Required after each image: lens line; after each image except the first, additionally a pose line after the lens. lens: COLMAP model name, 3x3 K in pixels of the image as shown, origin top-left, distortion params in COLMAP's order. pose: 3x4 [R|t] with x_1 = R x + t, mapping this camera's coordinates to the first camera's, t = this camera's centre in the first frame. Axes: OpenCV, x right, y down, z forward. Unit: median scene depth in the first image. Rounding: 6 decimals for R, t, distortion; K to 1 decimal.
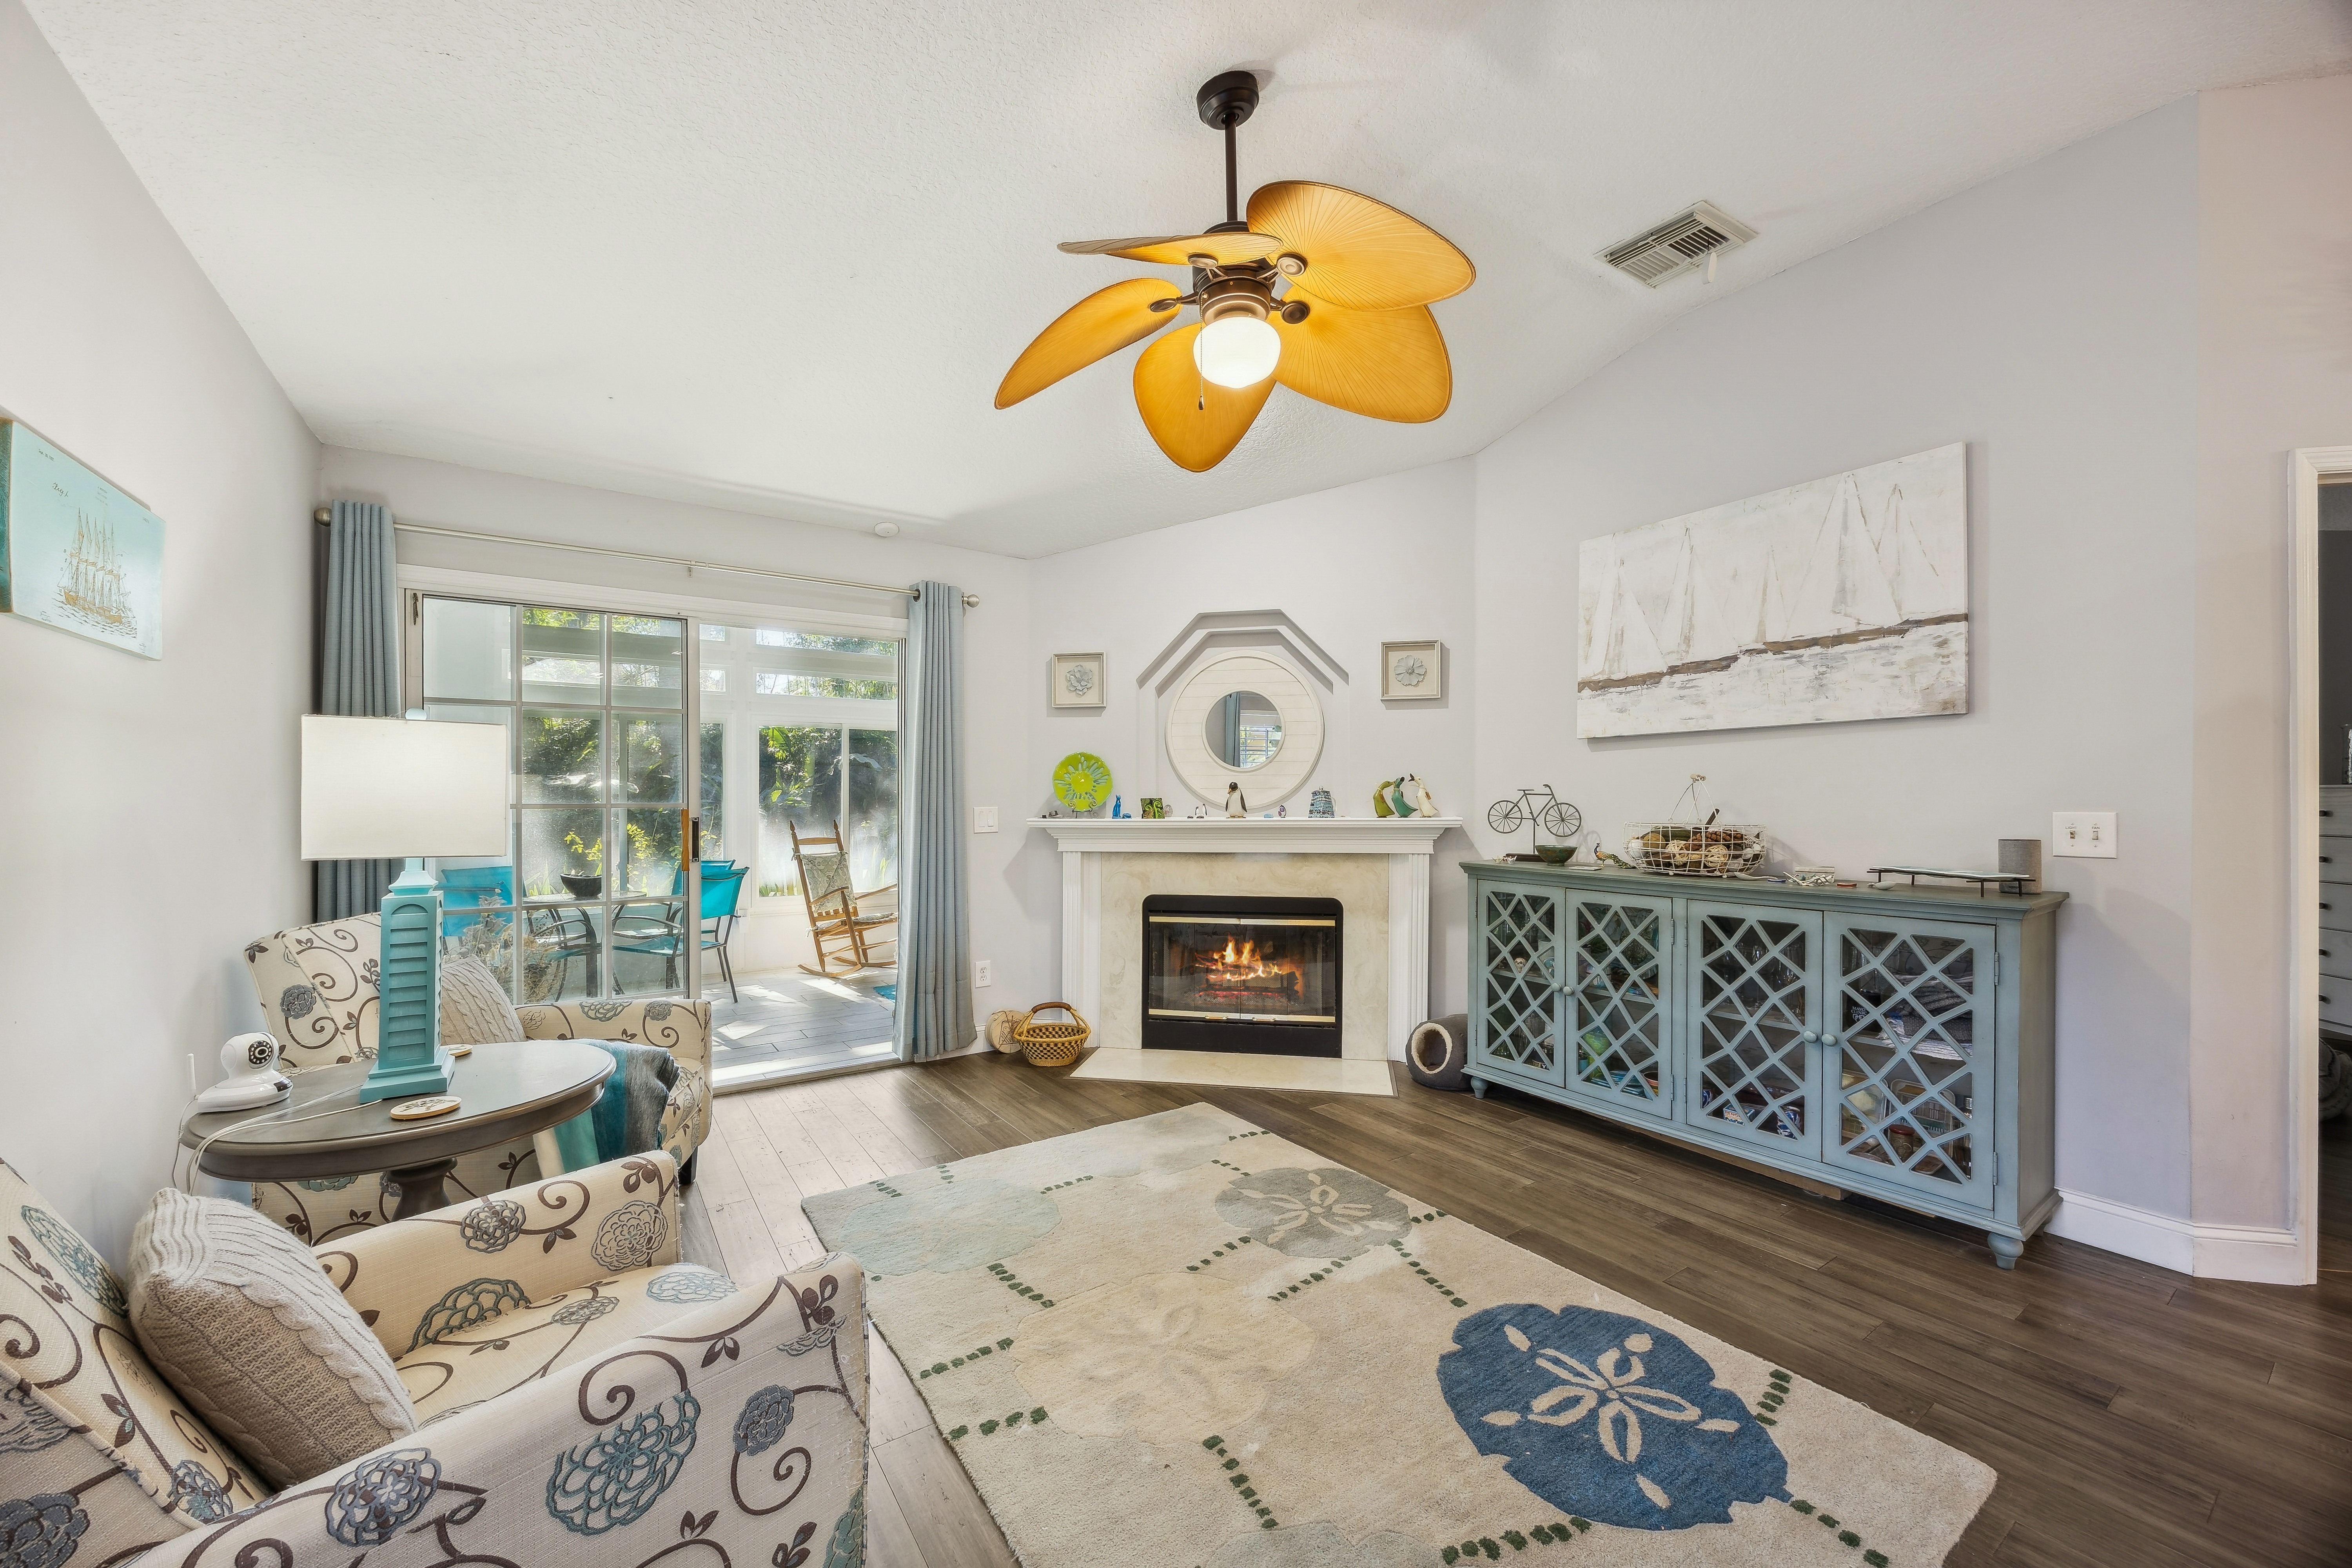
lens RADIAL K [[890.5, 0, 1176.9], [0, 890.5, 795.9], [0, 0, 1]] dist [-0.000014, 0.000087]
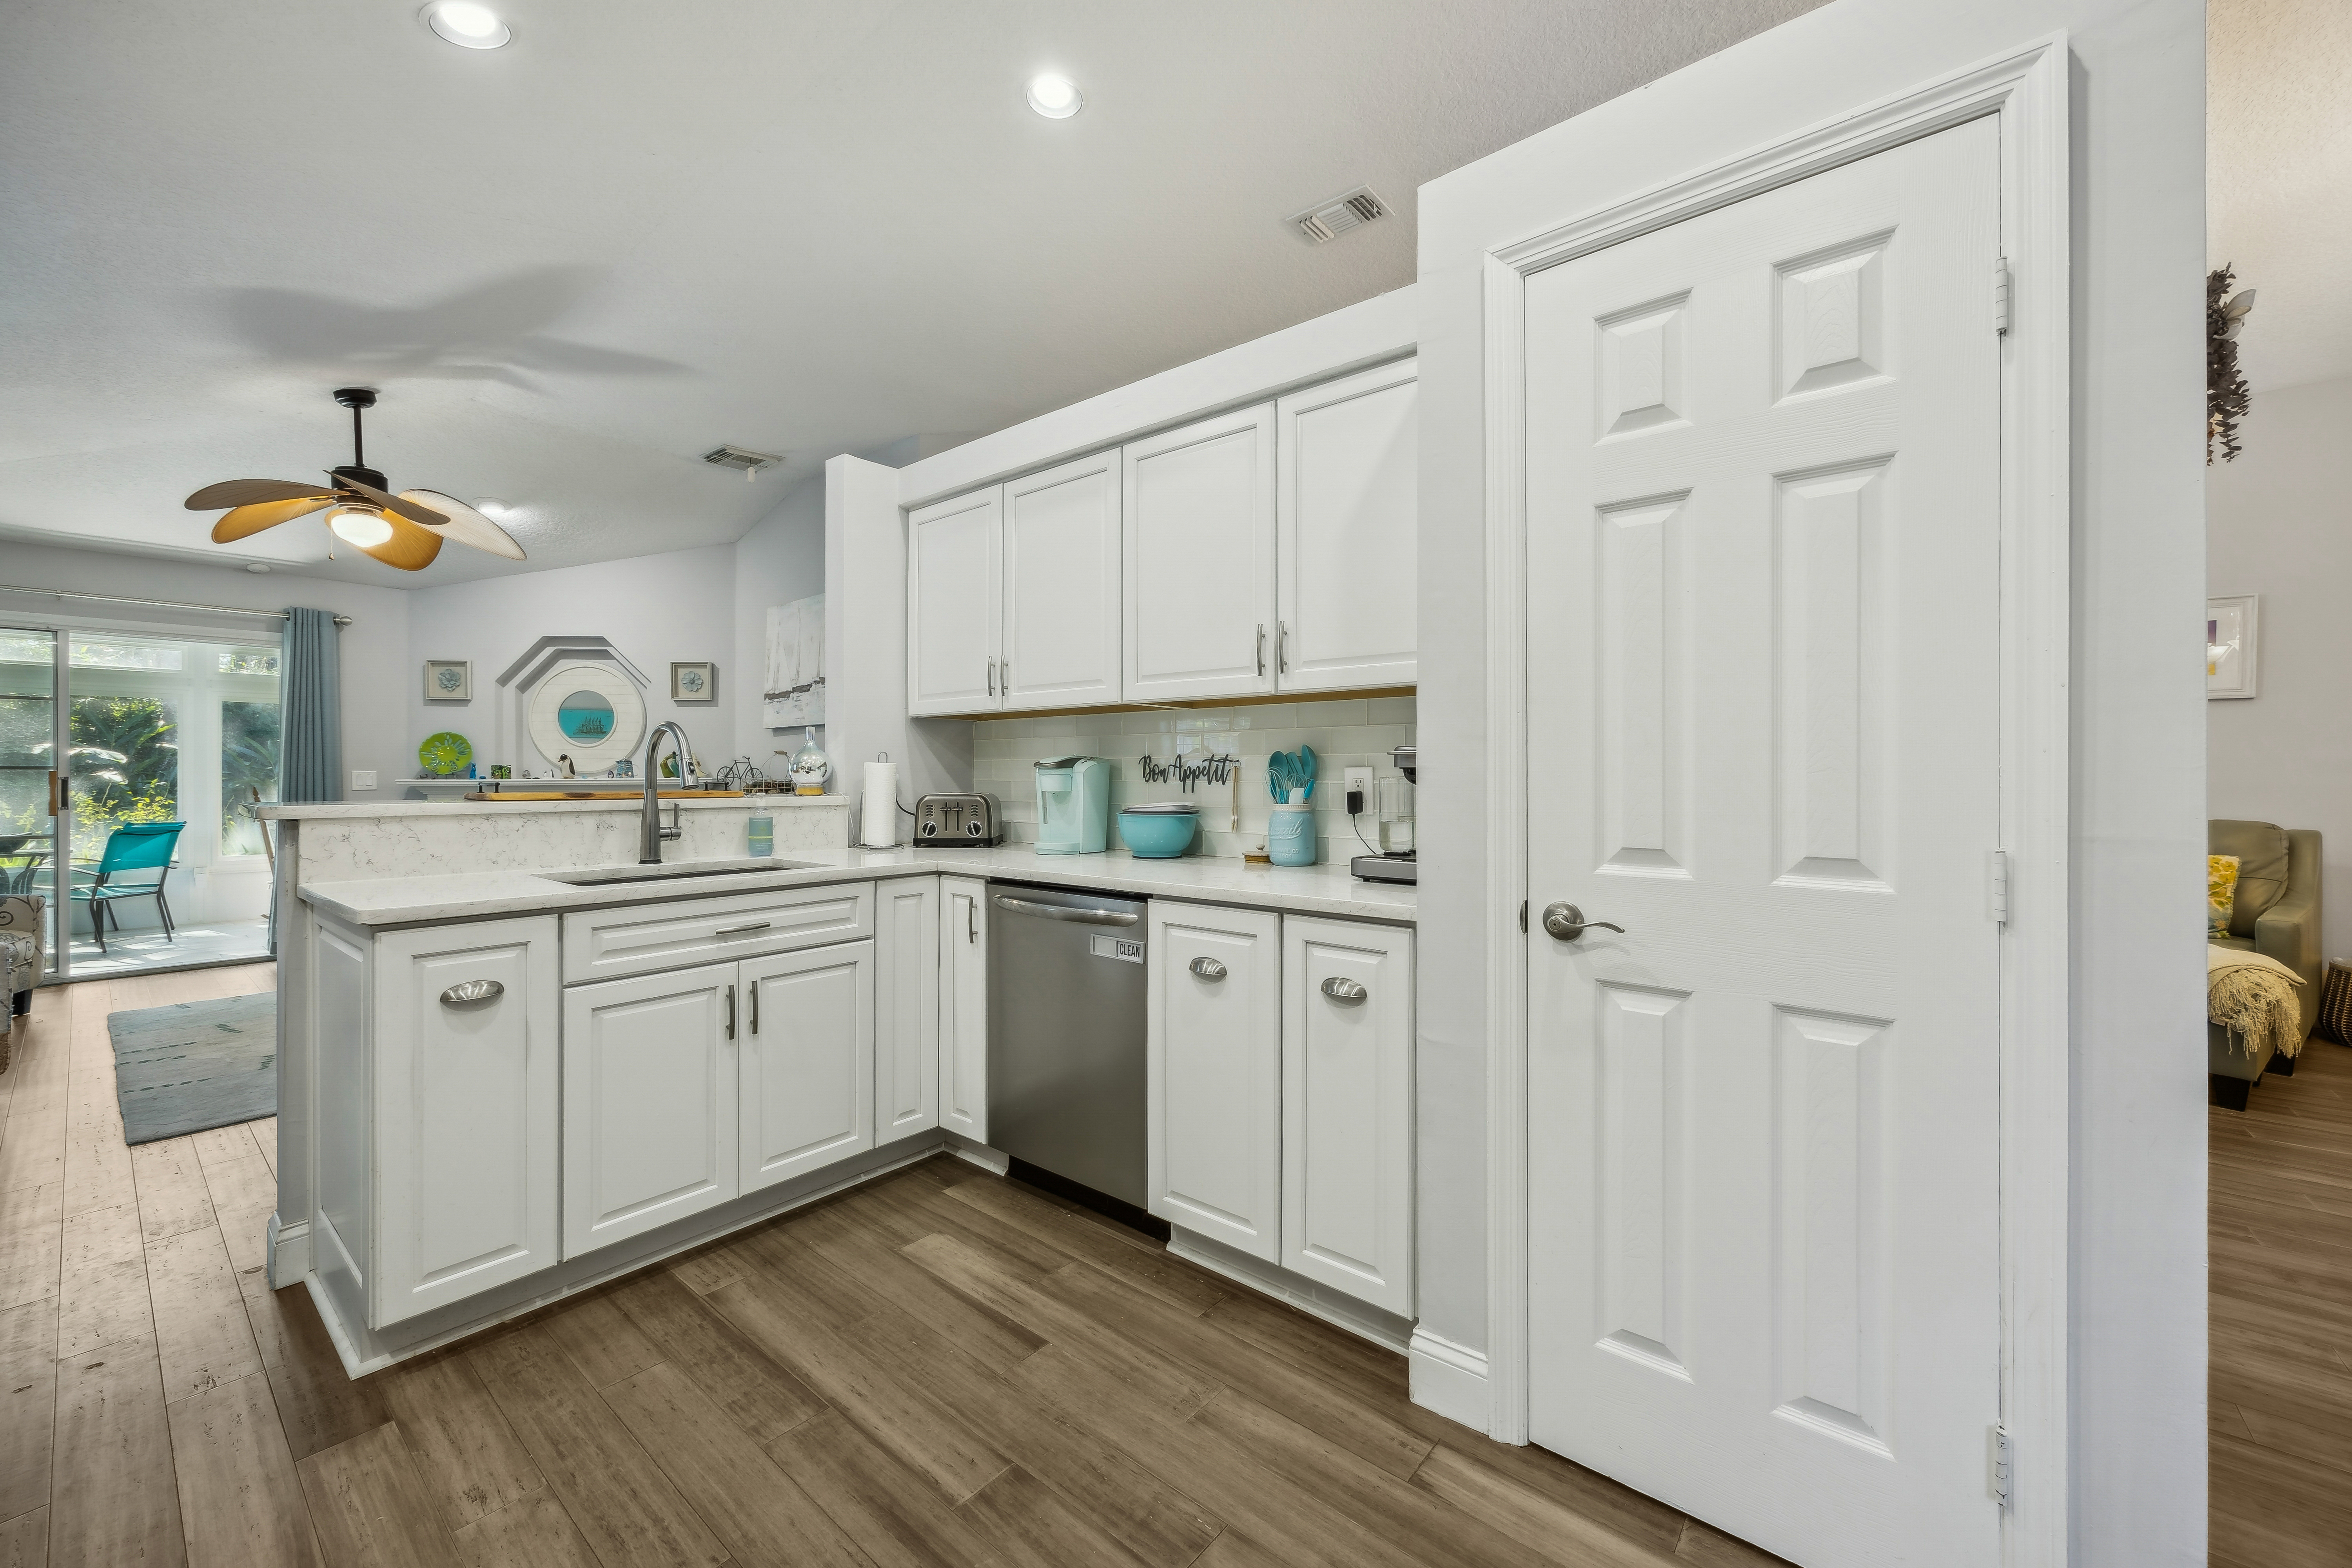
lens RADIAL K [[898.5, 0, 1178.9], [0, 898.5, 778.1], [0, 0, 1]] dist [-0.000803, -0.000015]
pose [[0.962363, -0.000603, 0.271765, 0.786730], [-0.001126, 0.999980, 0.006205, 0.016250], [-0.271763, -0.006278, 0.962344, -0.849646]]
